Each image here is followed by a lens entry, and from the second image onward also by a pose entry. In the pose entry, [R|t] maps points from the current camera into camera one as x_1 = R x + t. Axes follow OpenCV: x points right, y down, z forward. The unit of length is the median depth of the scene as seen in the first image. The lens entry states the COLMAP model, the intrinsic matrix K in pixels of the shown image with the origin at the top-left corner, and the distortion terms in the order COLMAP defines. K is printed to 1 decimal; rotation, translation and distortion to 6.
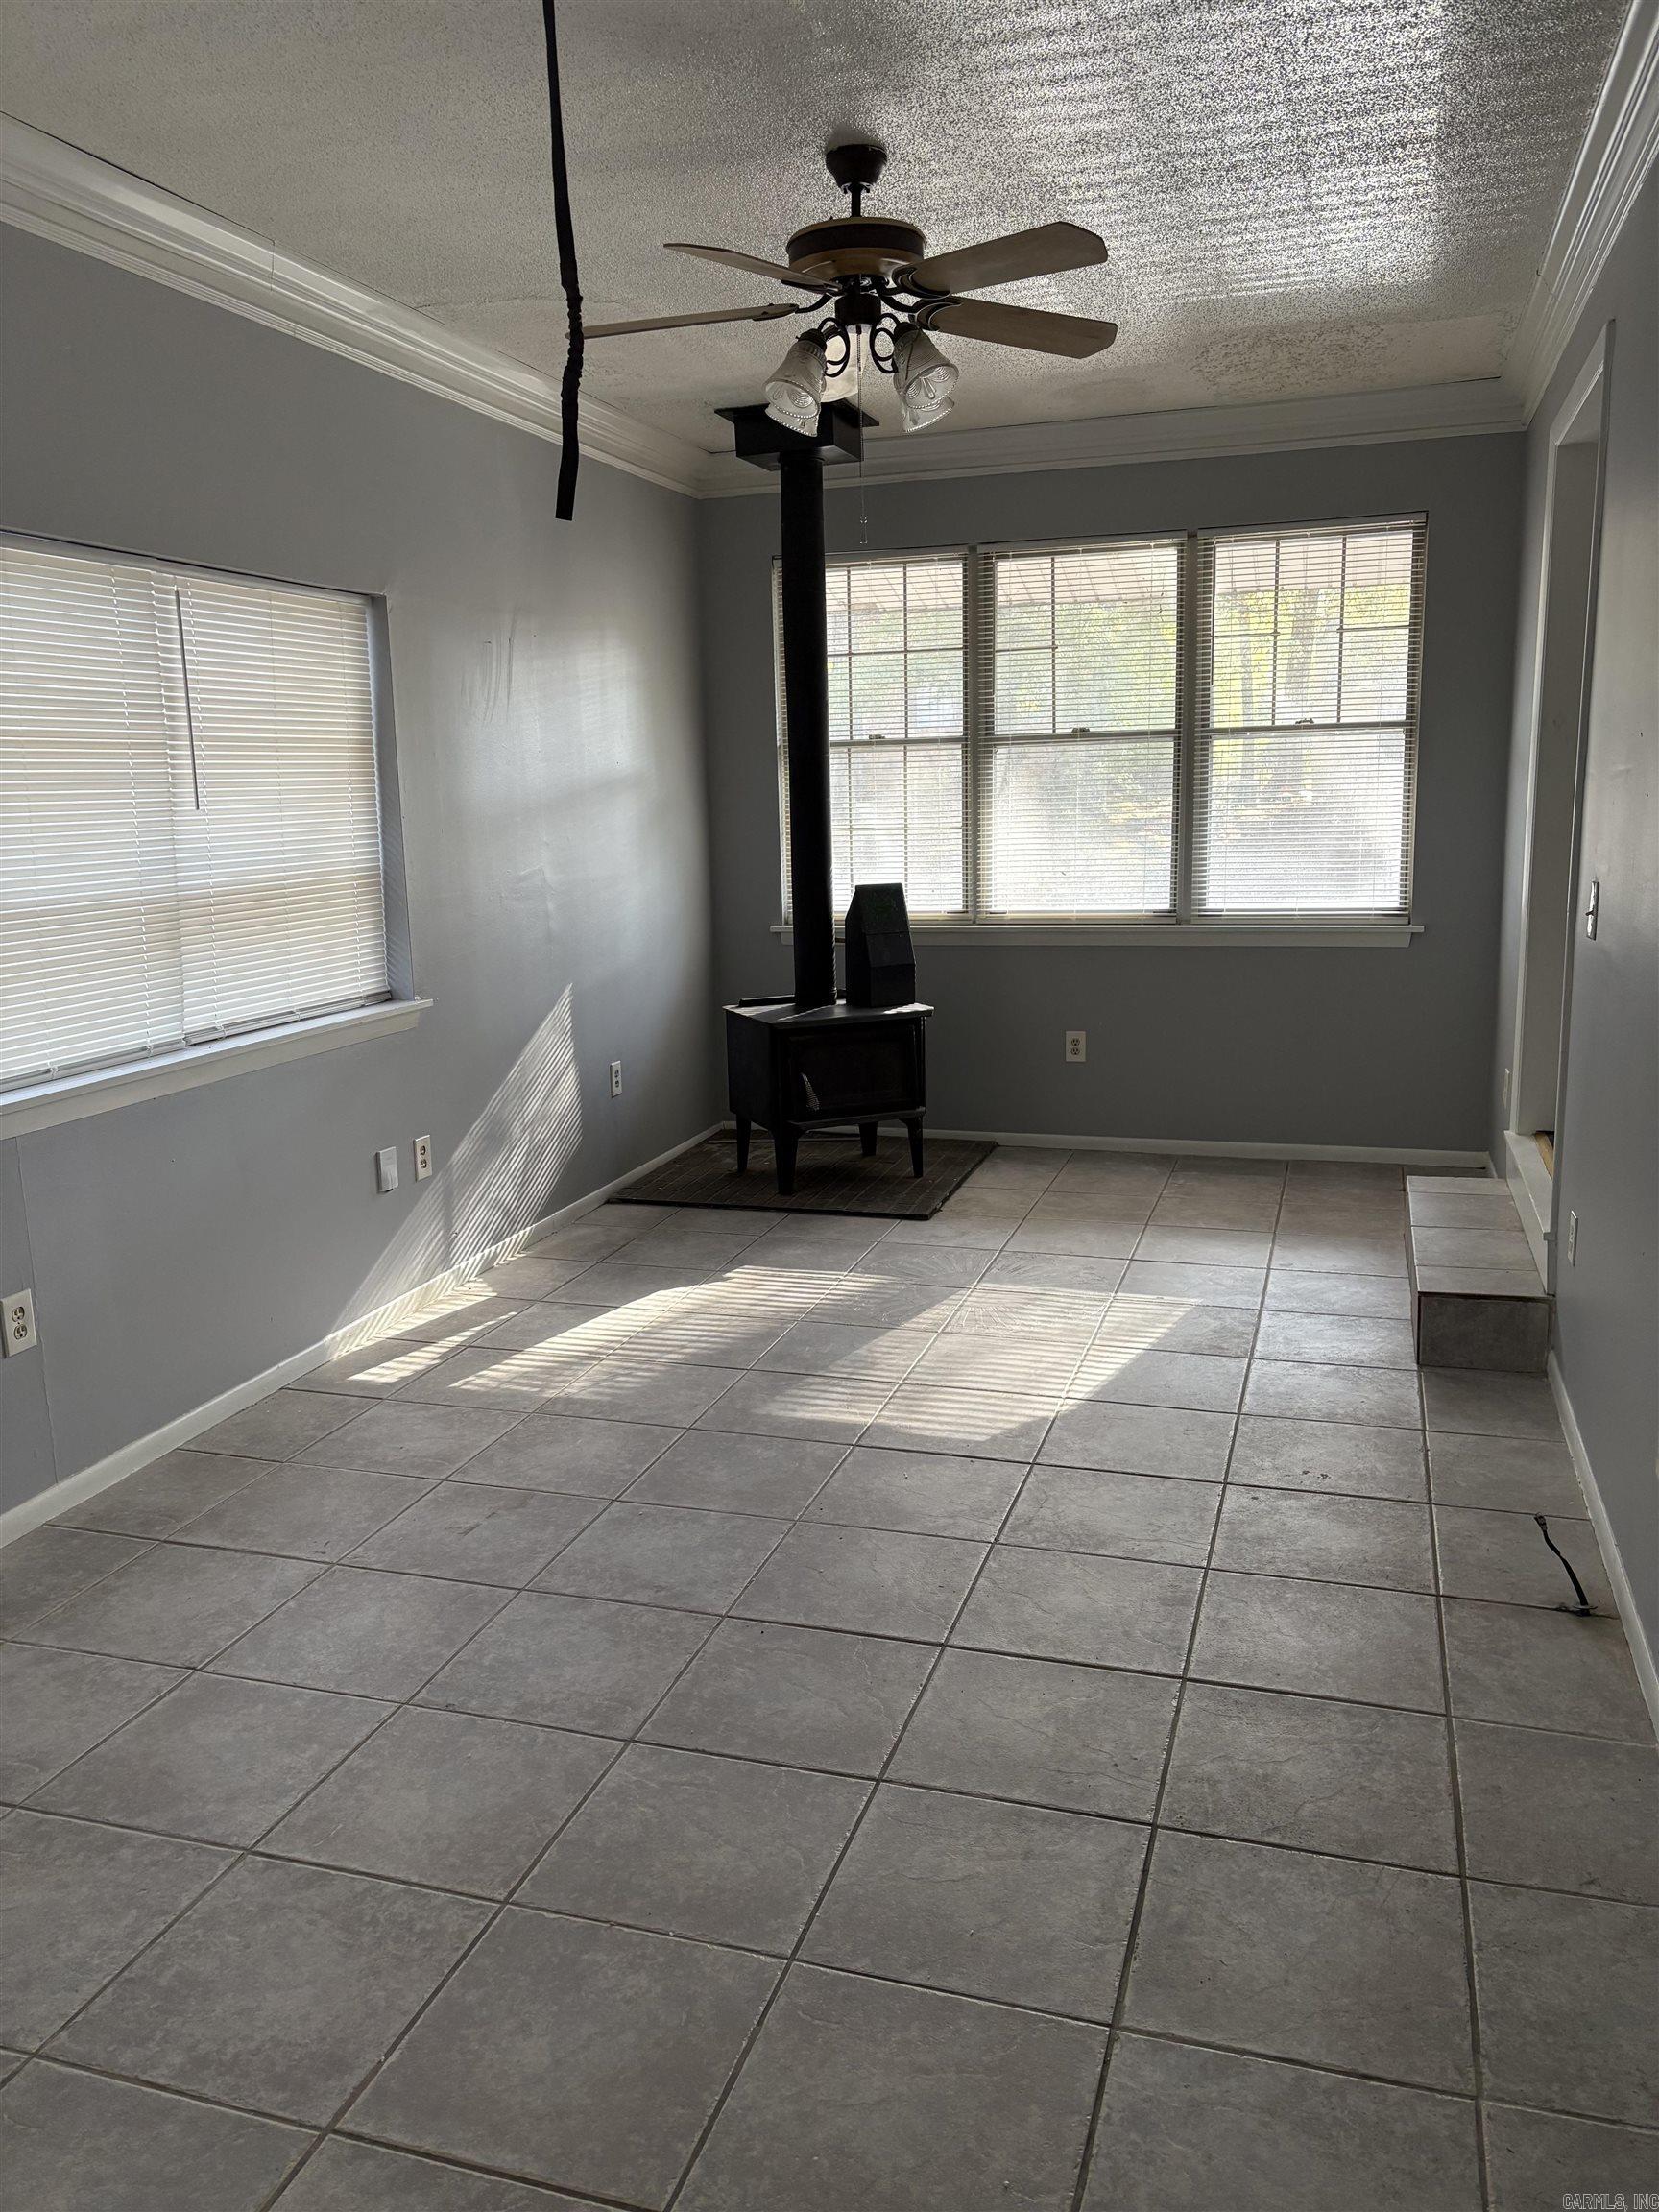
lens RADIAL K [[1675.1, 0, 822.1], [0, 1675.1, 1103.5], [0, 0, 1]] dist [0.054241, -0.055621]
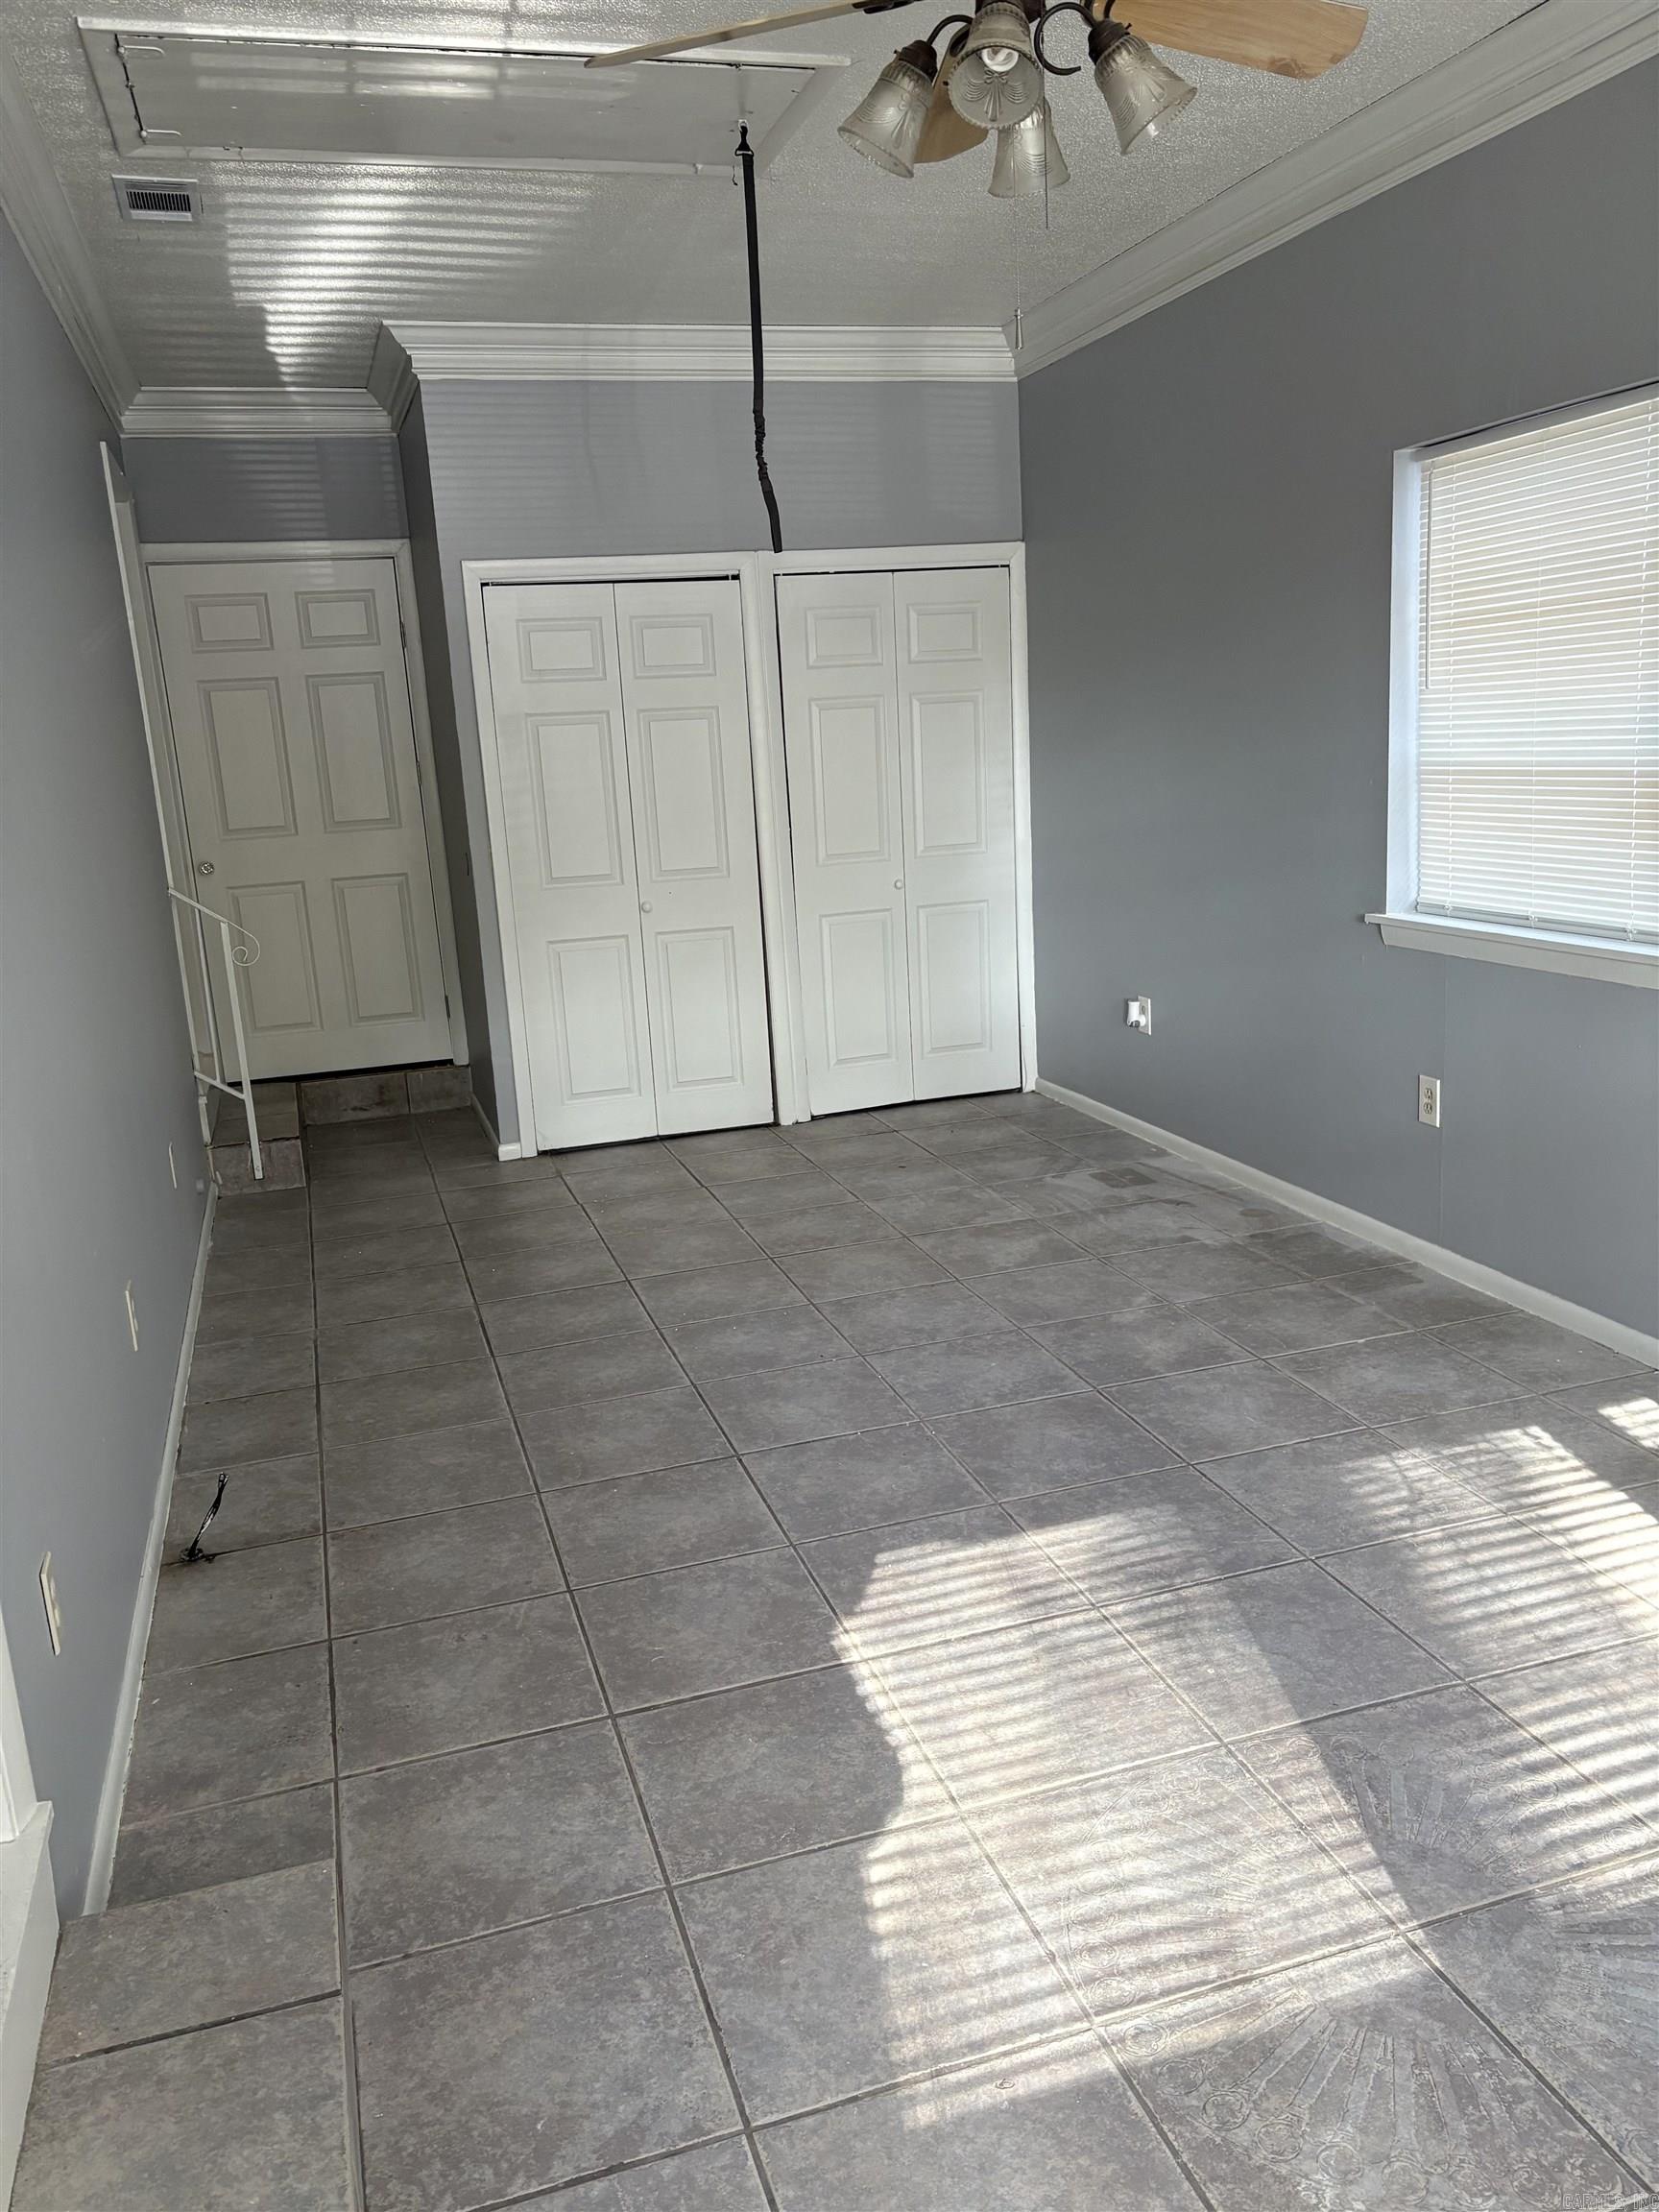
lens RADIAL K [[1675.1, 0, 824.4], [0, 1675.1, 1109.7], [0, 0, 1]] dist [0.054241, -0.055621]
pose [[-0.813777, 0.205005, -0.543820, 0.450623], [-0.029235, 0.920097, 0.390597, -0.269231], [0.580442, 0.333757, -0.742760, 1.343165]]
